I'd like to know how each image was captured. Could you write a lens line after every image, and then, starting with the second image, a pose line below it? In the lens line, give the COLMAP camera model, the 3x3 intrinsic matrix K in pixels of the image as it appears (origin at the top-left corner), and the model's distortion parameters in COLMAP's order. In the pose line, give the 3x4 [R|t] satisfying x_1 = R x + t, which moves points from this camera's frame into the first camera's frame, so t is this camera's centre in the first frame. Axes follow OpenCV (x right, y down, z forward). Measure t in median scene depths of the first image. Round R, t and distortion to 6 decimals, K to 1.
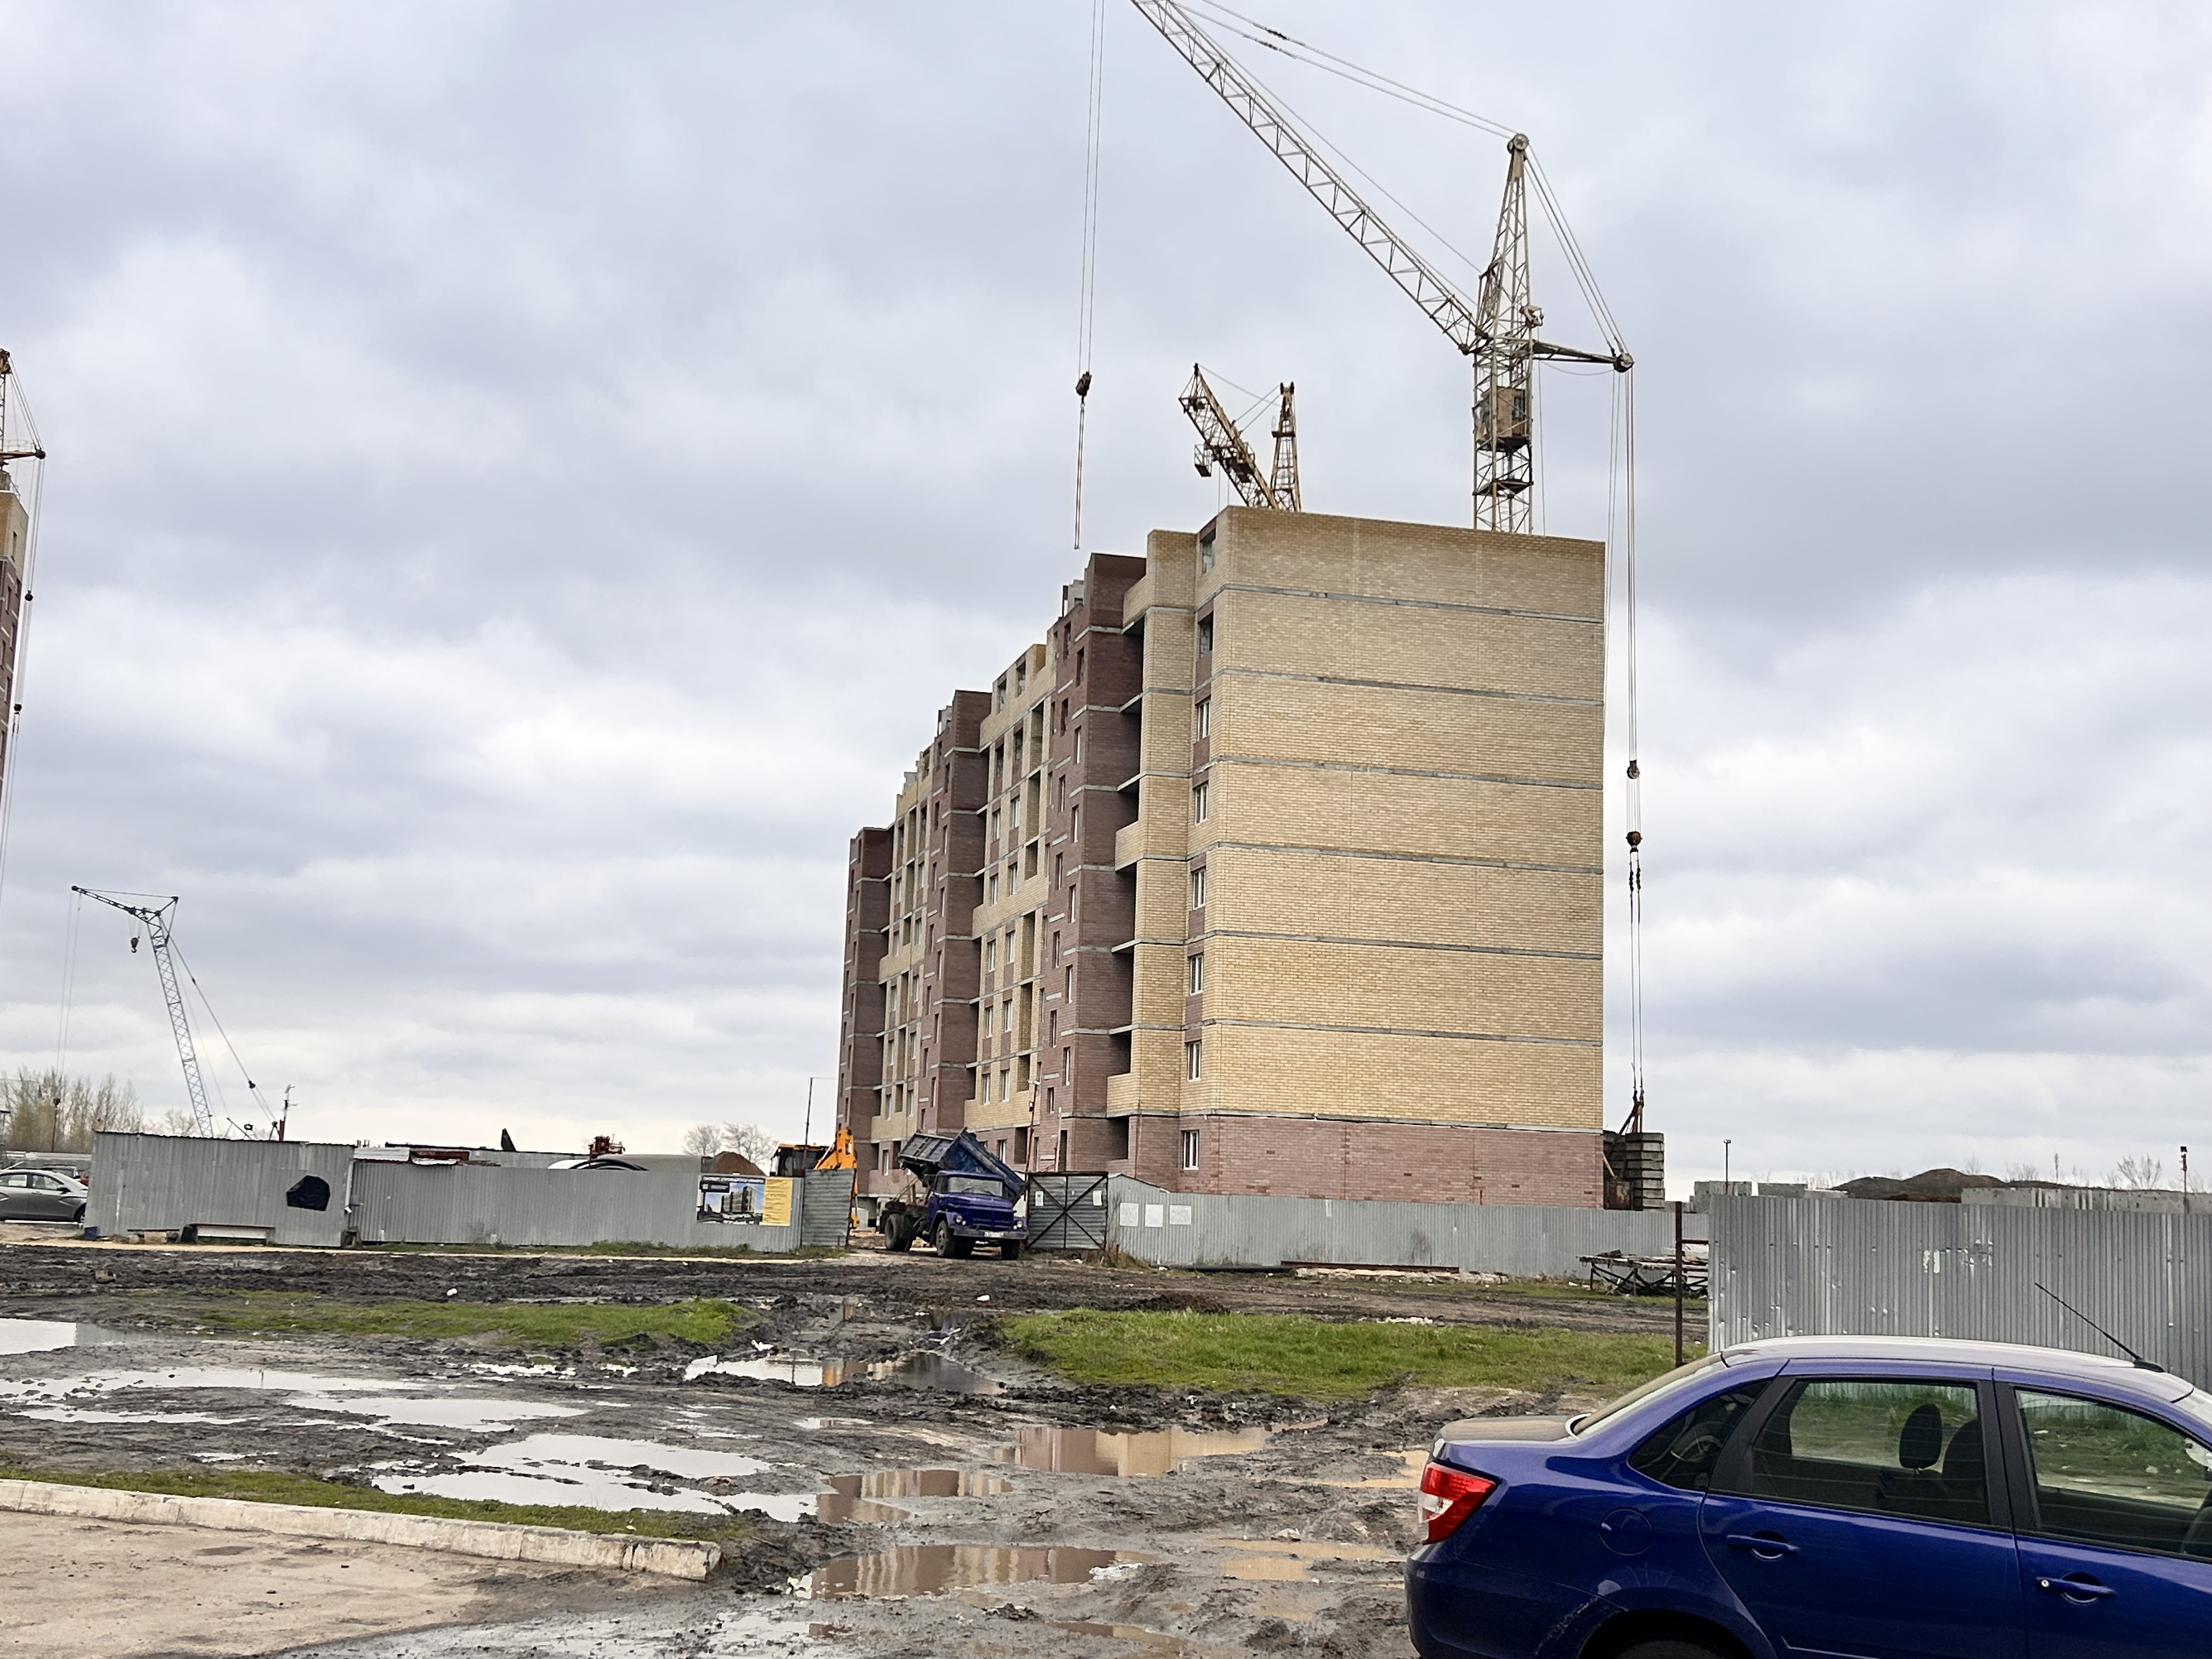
lens RADIAL K [[2494.8, 0, 1106.0], [0, 2494.8, 829.5], [0, 0, 1]] dist [0.232036, -0.908861]
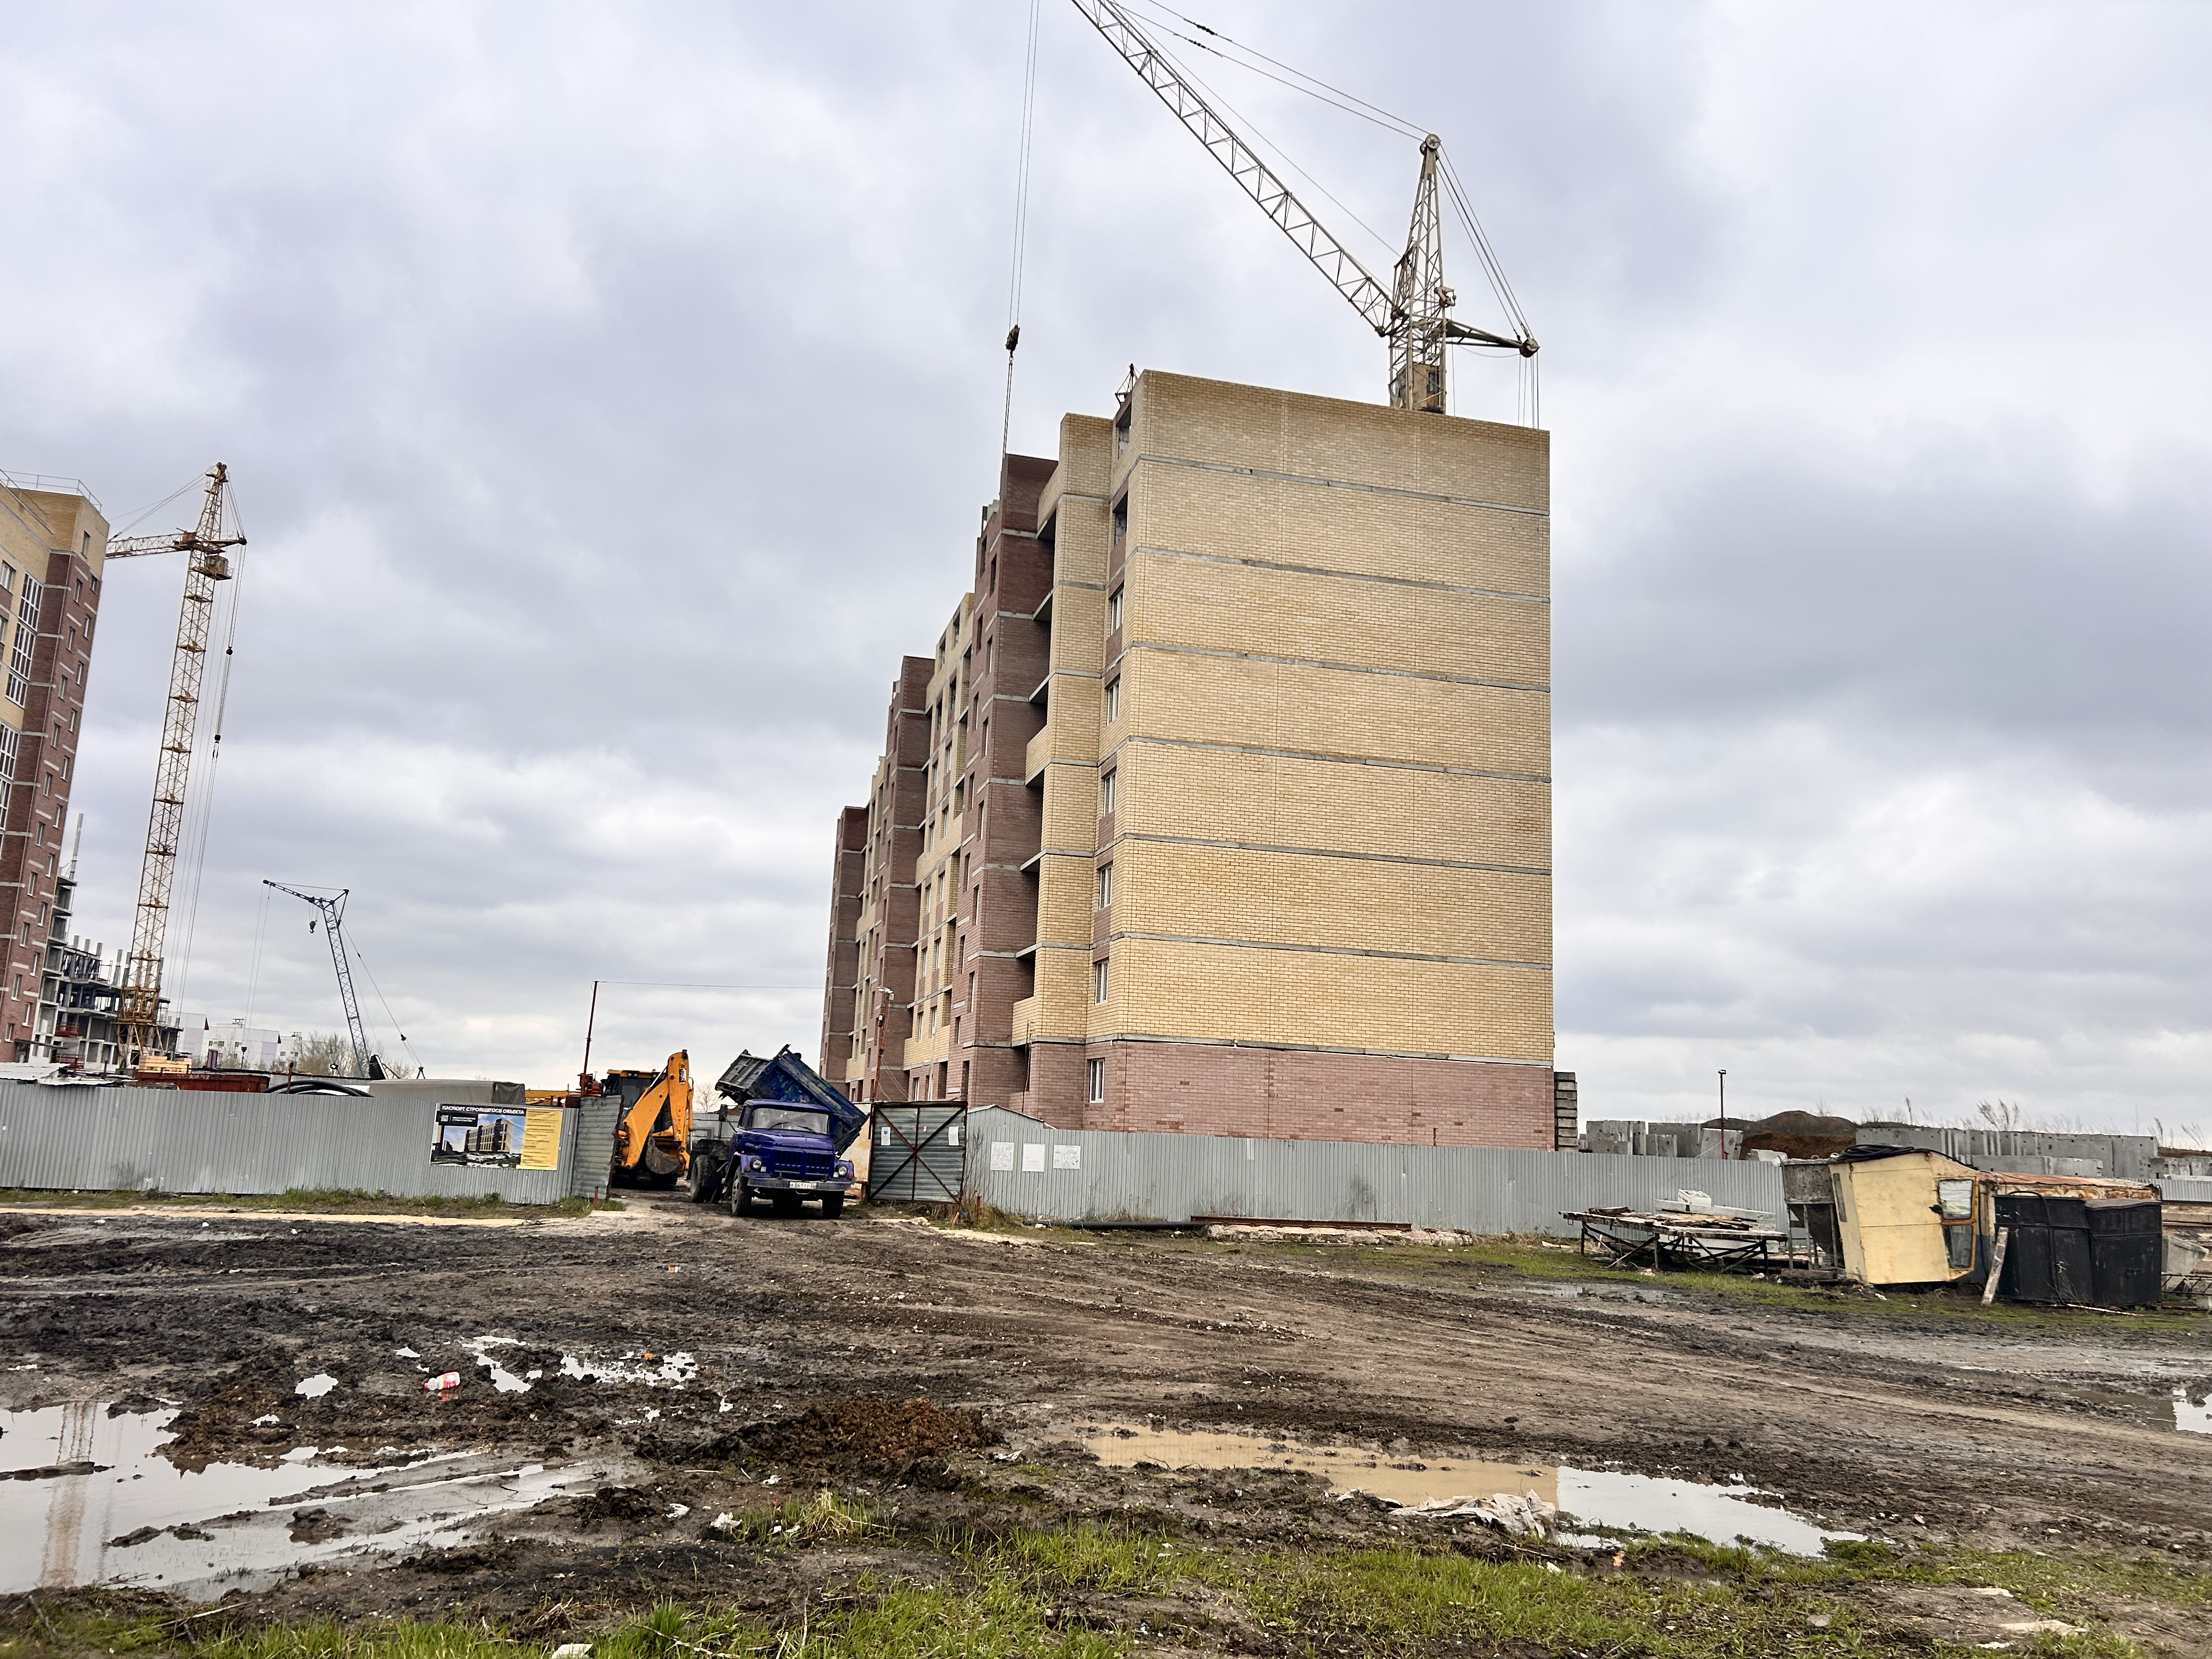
lens RADIAL K [[1684.4, 0, 1106.0], [0, 1684.4, 829.5], [0, 0, 1]] dist [0.159971, -0.397485]
pose [[0.999954, 0.008119, 0.005078, 0.032886], [-0.007964, 0.999522, -0.029866, 0.055164], [-0.005318, 0.029825, 0.999541, 0.385821]]
